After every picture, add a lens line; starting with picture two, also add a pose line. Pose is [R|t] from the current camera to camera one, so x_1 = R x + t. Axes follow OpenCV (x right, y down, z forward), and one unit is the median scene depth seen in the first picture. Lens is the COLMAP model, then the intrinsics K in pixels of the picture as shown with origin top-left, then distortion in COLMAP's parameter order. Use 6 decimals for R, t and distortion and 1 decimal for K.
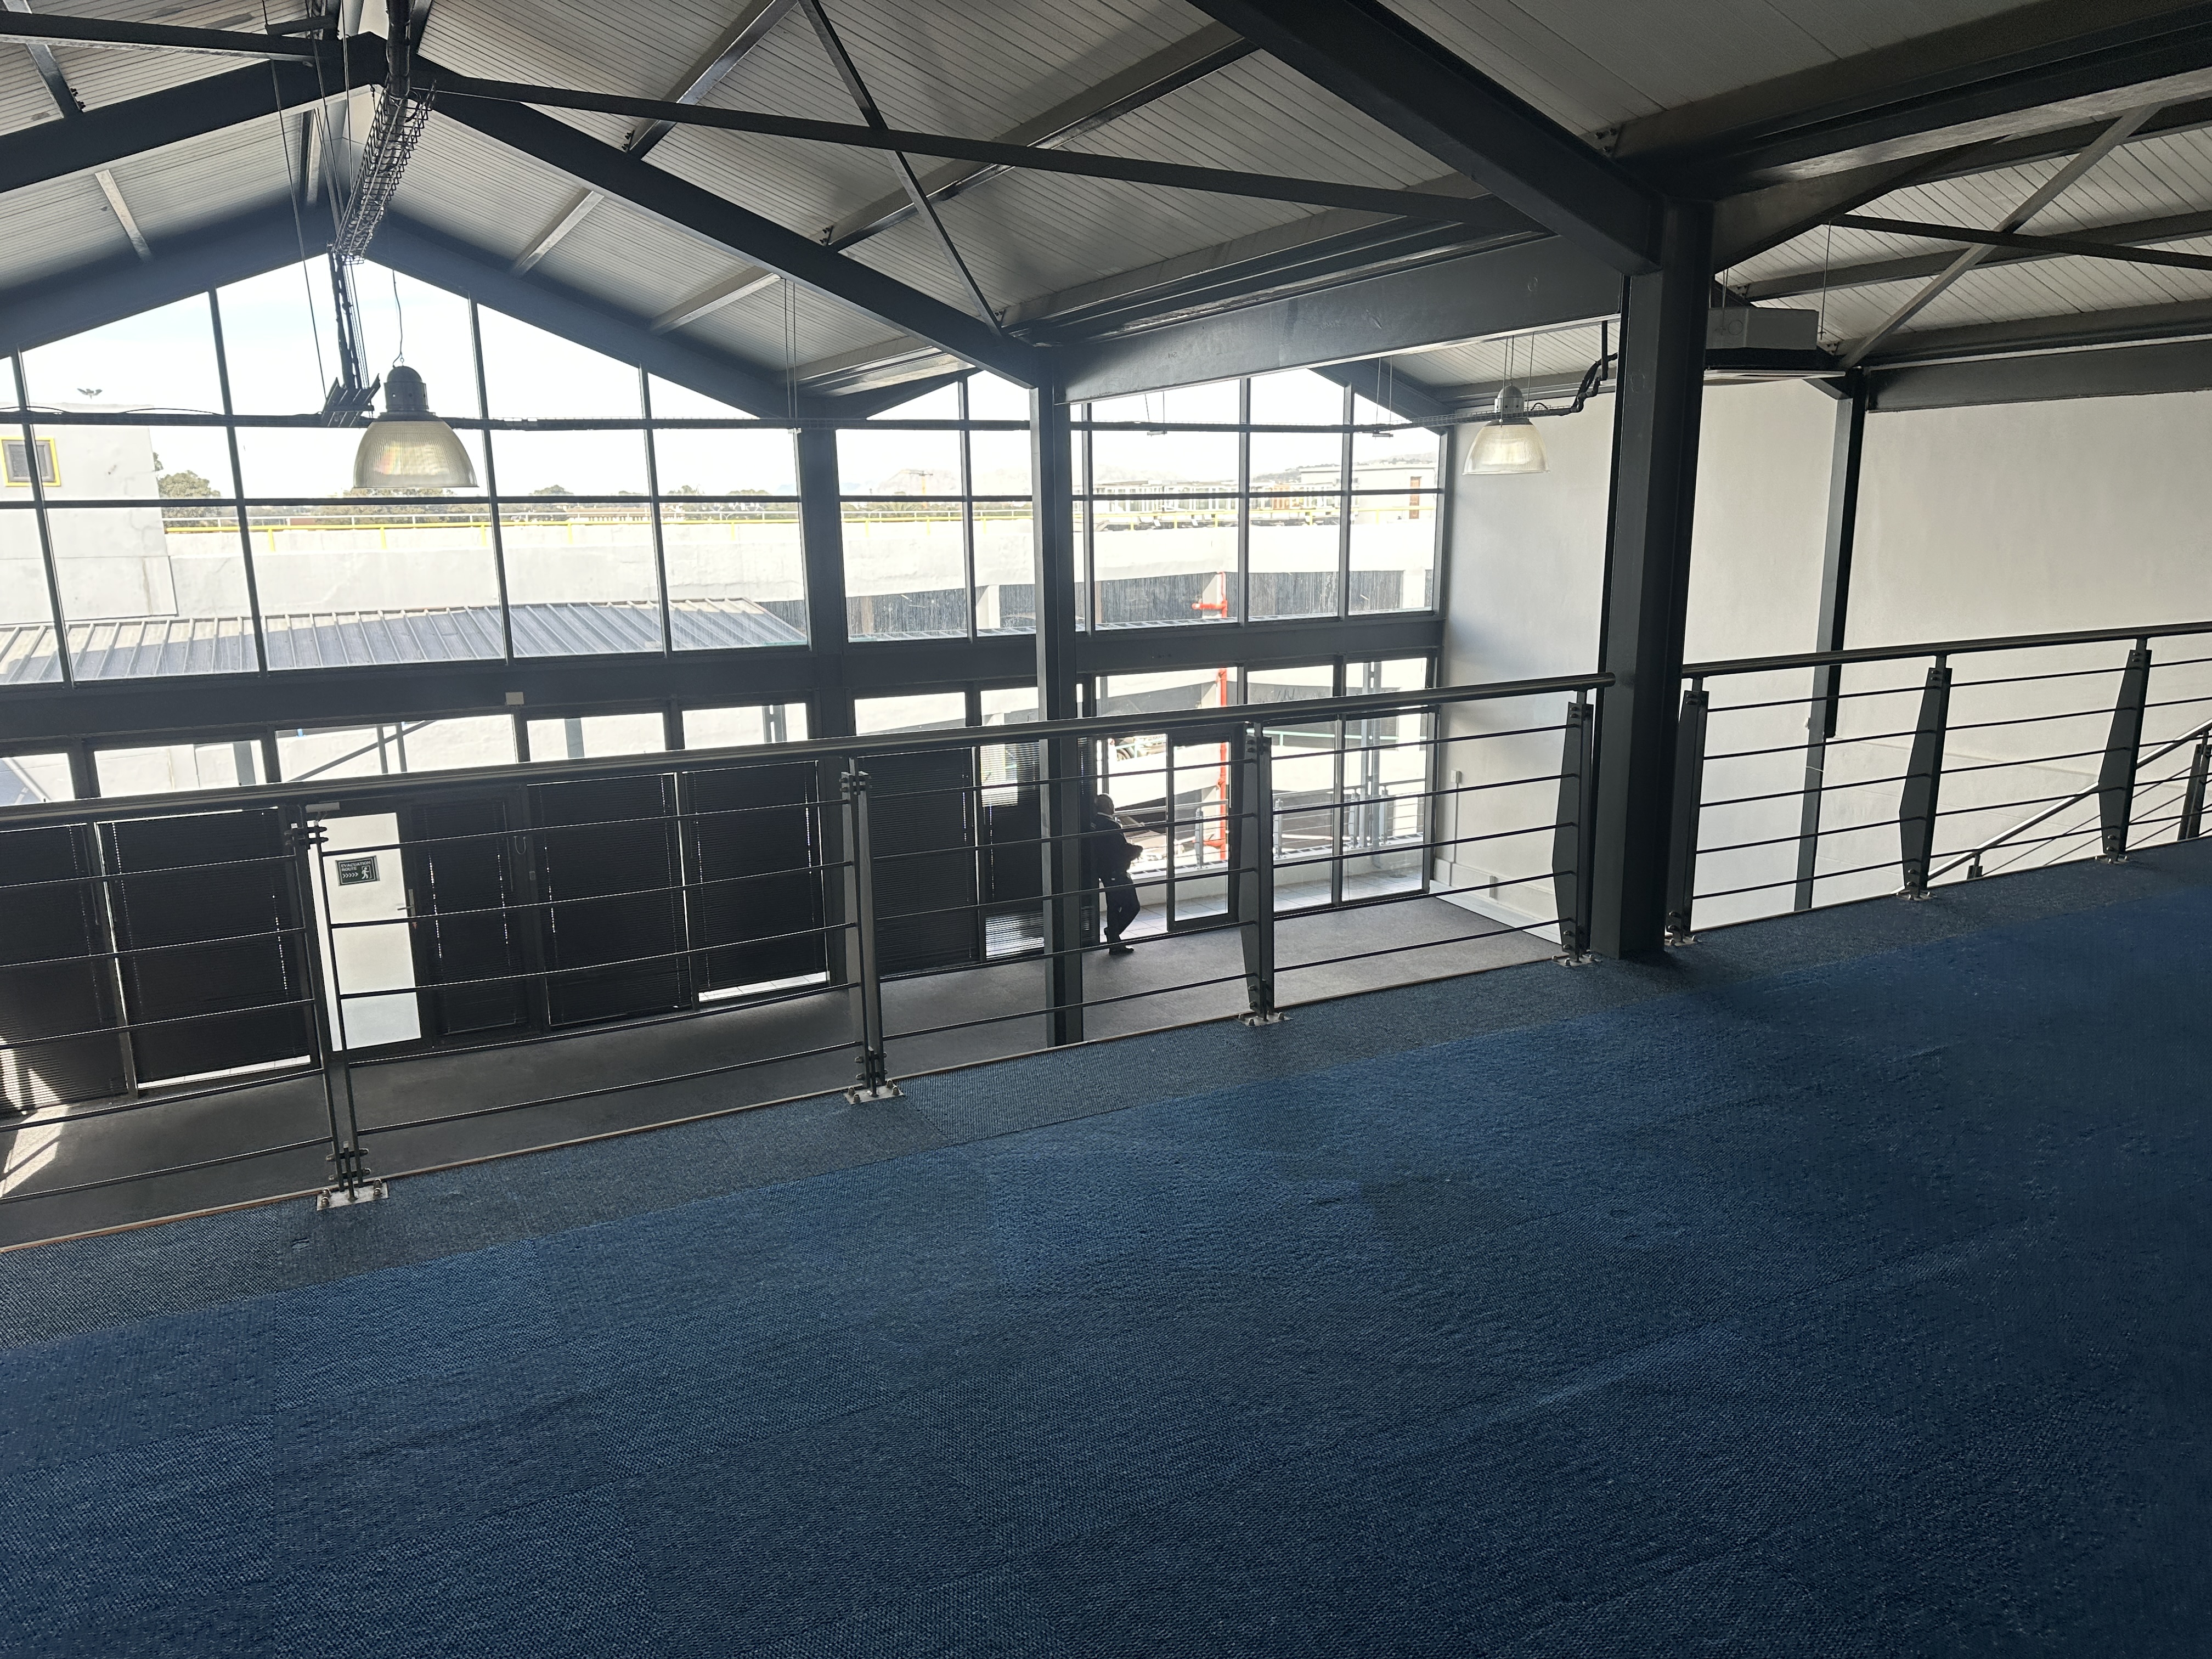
lens RADIAL K [[1551.0, 0, 1096.7], [0, 1551.0, 853.4], [0, 0, 1]] dist [0.101879, -0.133970]
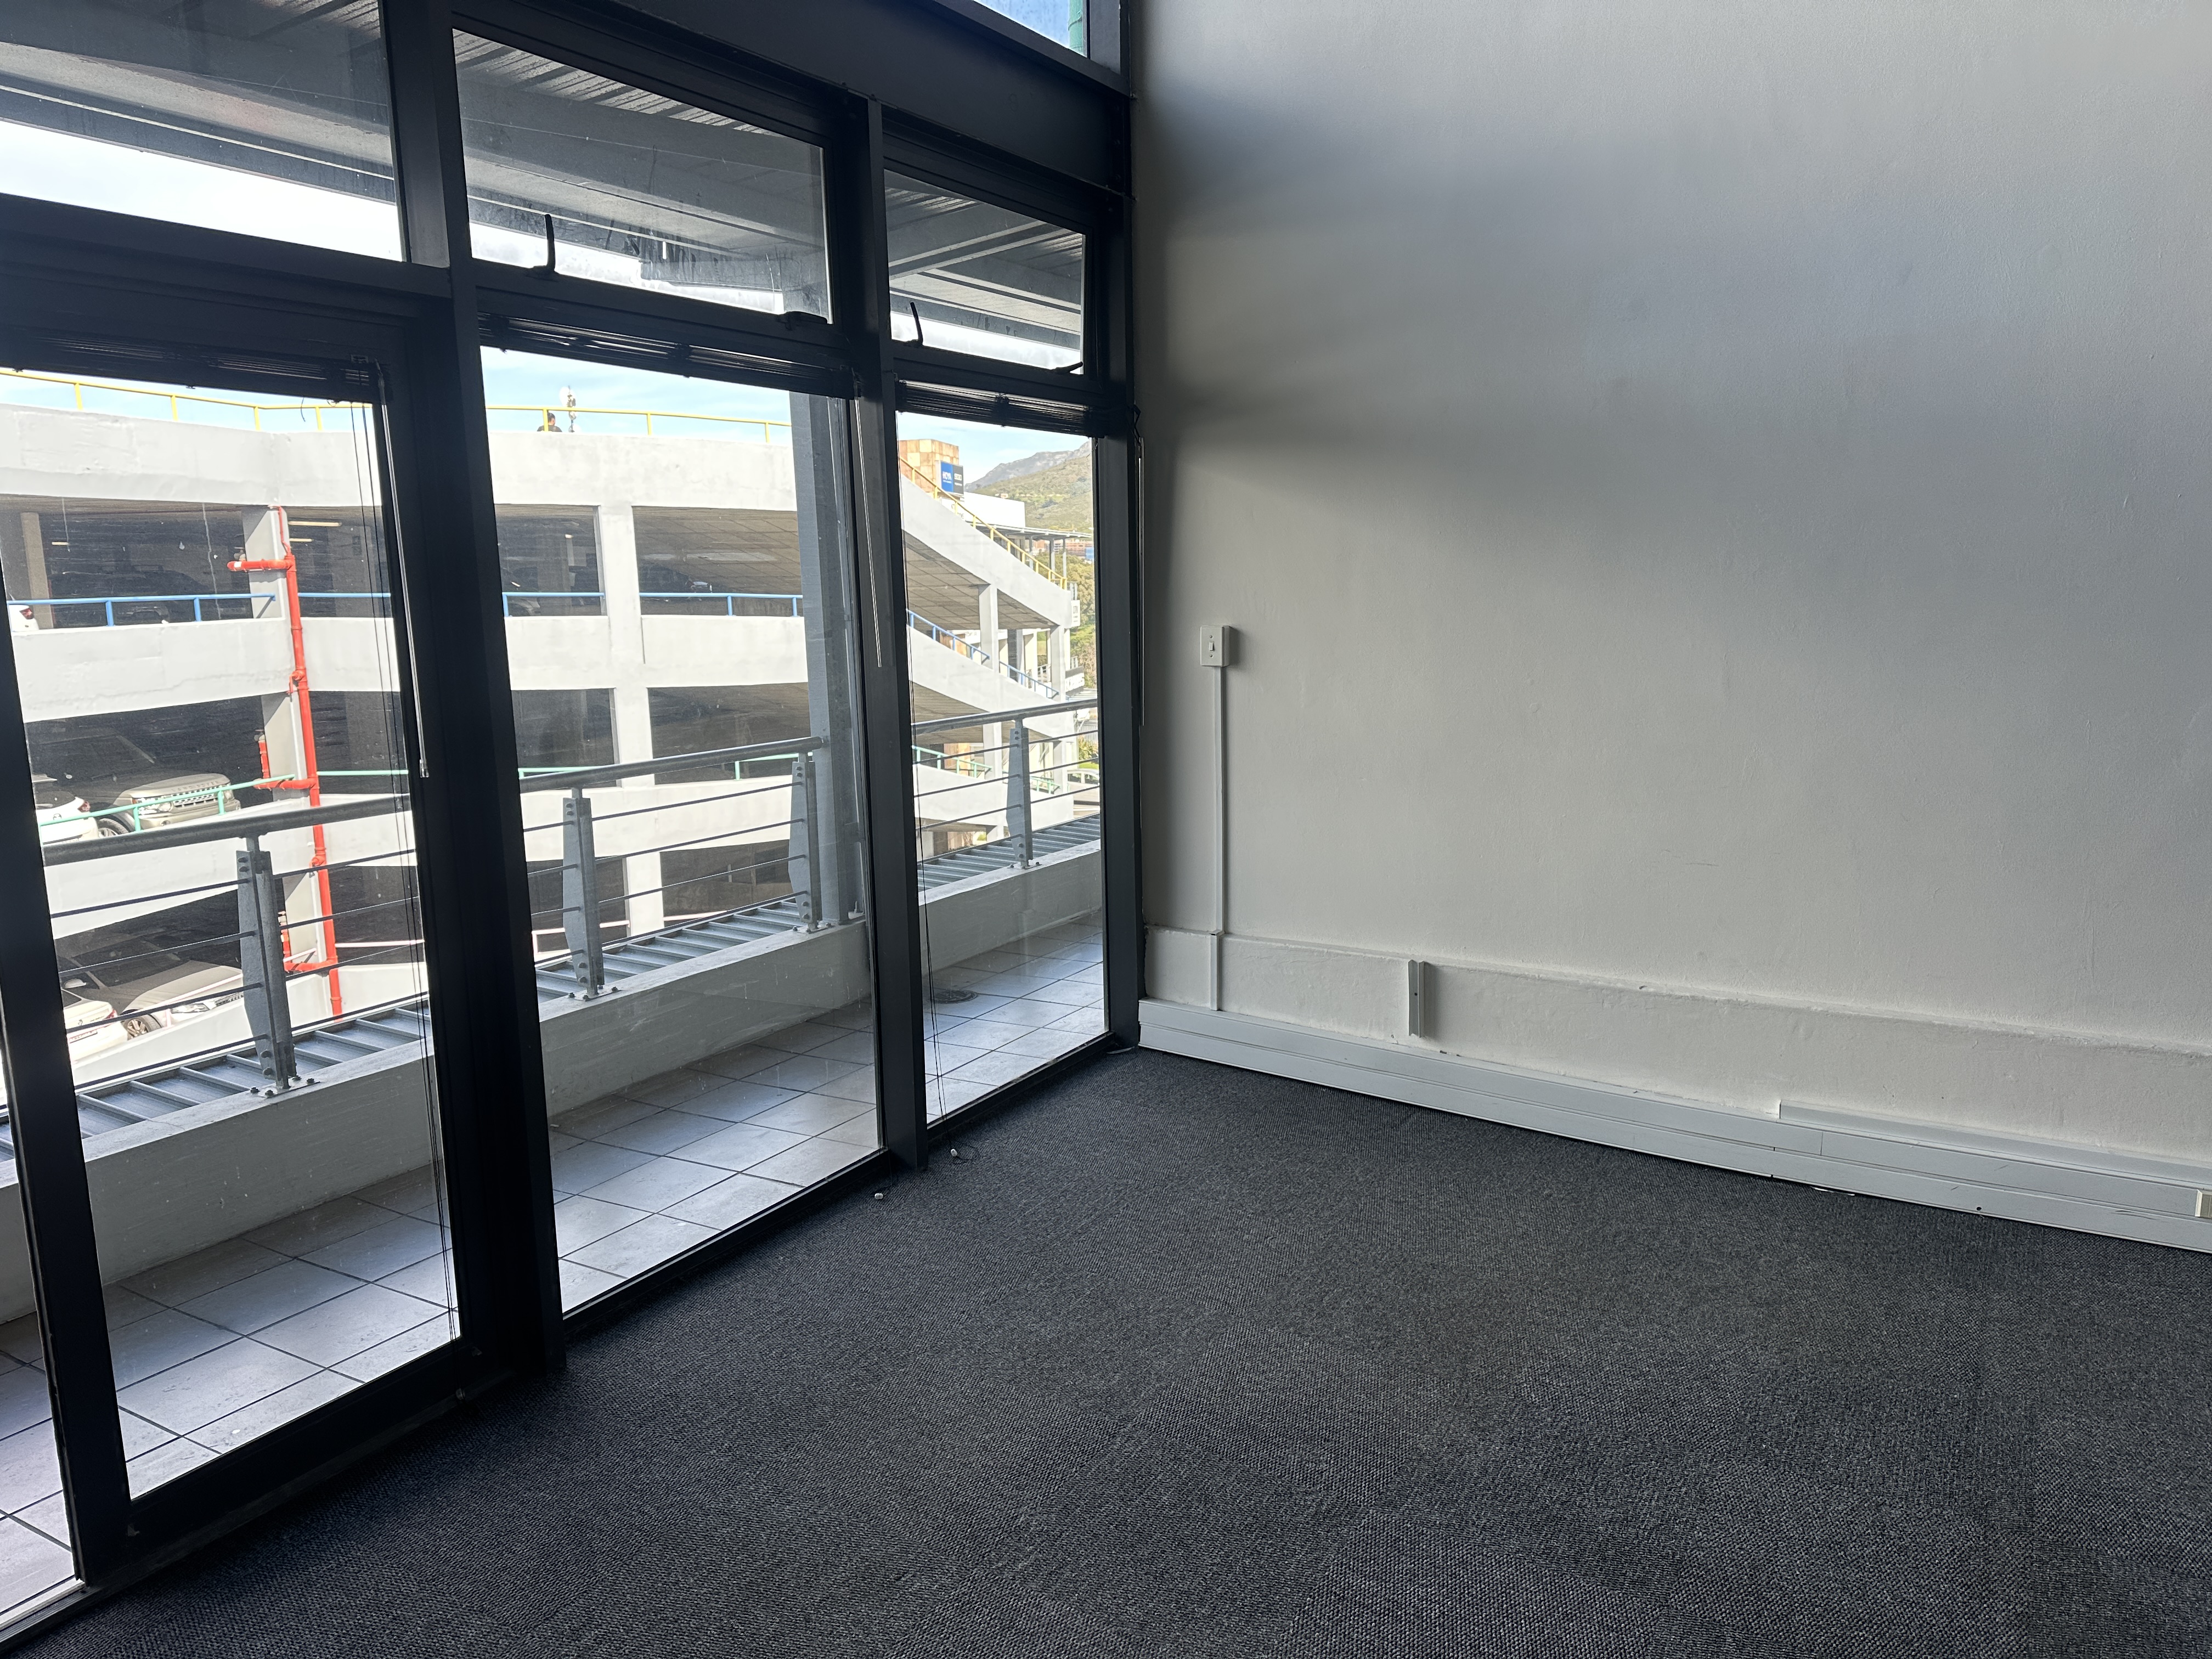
lens RADIAL K [[1551.0, 0, 1096.7], [0, 1551.0, 853.4], [0, 0, 1]] dist [0.101879, -0.133970]
pose [[0.851806, -0.092956, 0.515545, 0.051339], [0.119842, 0.992610, -0.019035, -0.006564], [-0.509966, 0.077998, 0.856651, 0.742808]]
